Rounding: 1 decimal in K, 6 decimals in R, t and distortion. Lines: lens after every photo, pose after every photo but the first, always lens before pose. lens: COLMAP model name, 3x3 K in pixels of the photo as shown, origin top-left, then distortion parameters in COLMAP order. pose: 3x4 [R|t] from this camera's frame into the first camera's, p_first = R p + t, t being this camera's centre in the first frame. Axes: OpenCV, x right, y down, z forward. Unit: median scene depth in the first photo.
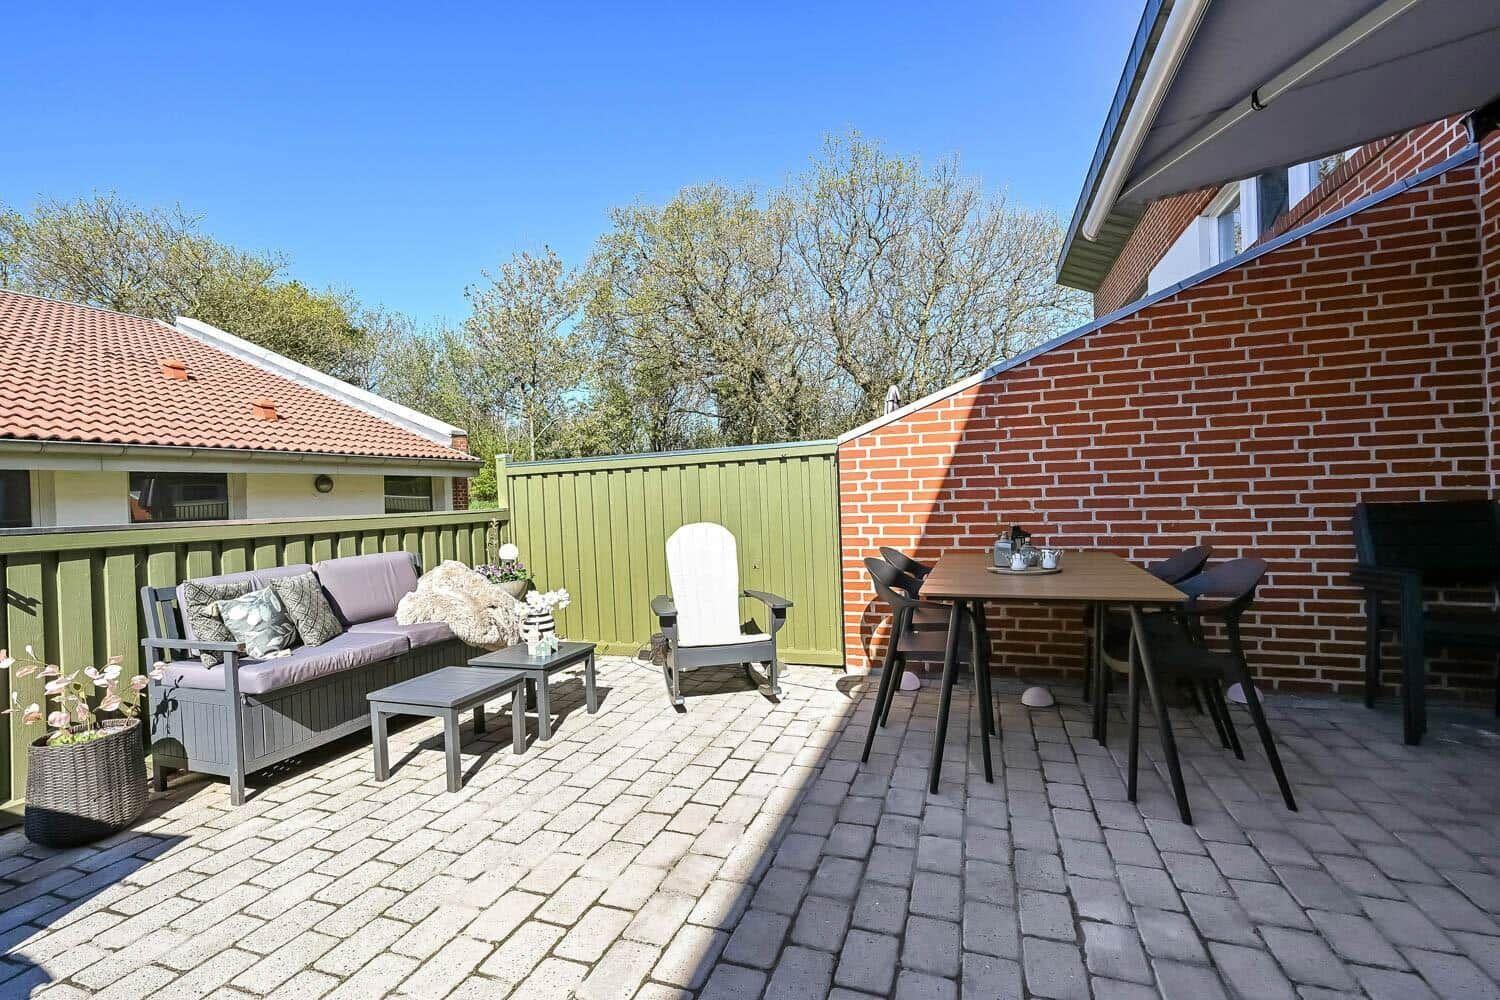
lens RADIAL K [[656.2, 0, 746.8], [0, 656.2, 495.7], [0, 0, 1]] dist [0.000827, 0.000405]
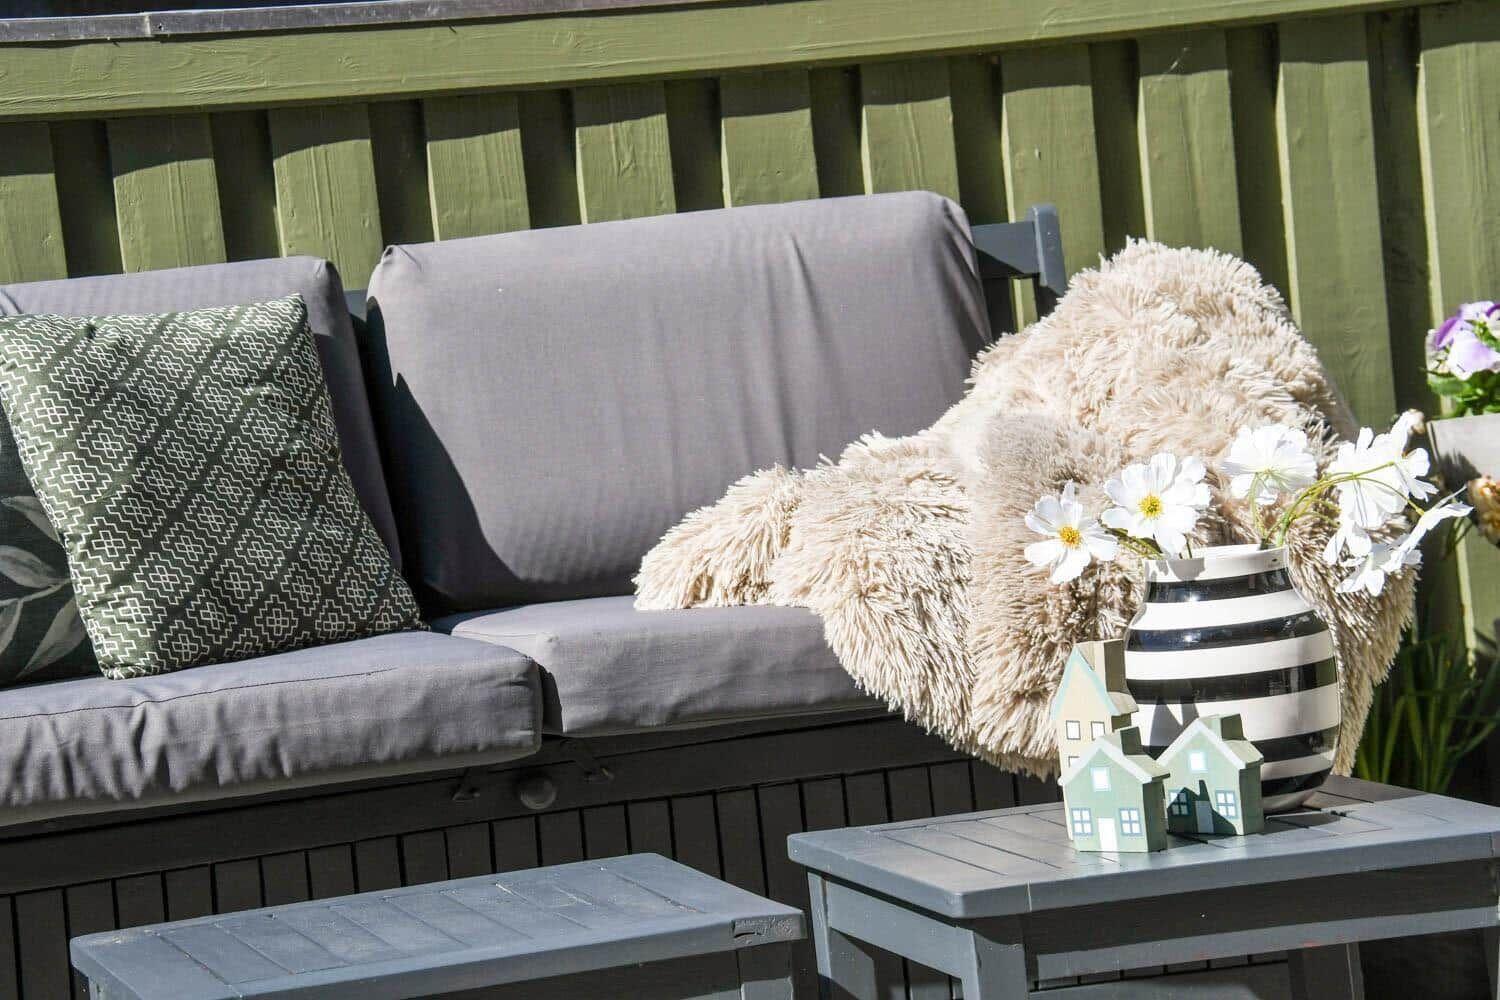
lens RADIAL K [[4929.9, 0, 758.8], [0, 4929.9, 500.9], [0, 0, 1]] dist [1.268334, 0.000000]
pose [[0.577829, 0.027301, -0.815701, 0.508291], [0.074041, 0.993566, 0.085703, 0.057261], [0.812793, -0.109917, 0.572089, 0.272368]]
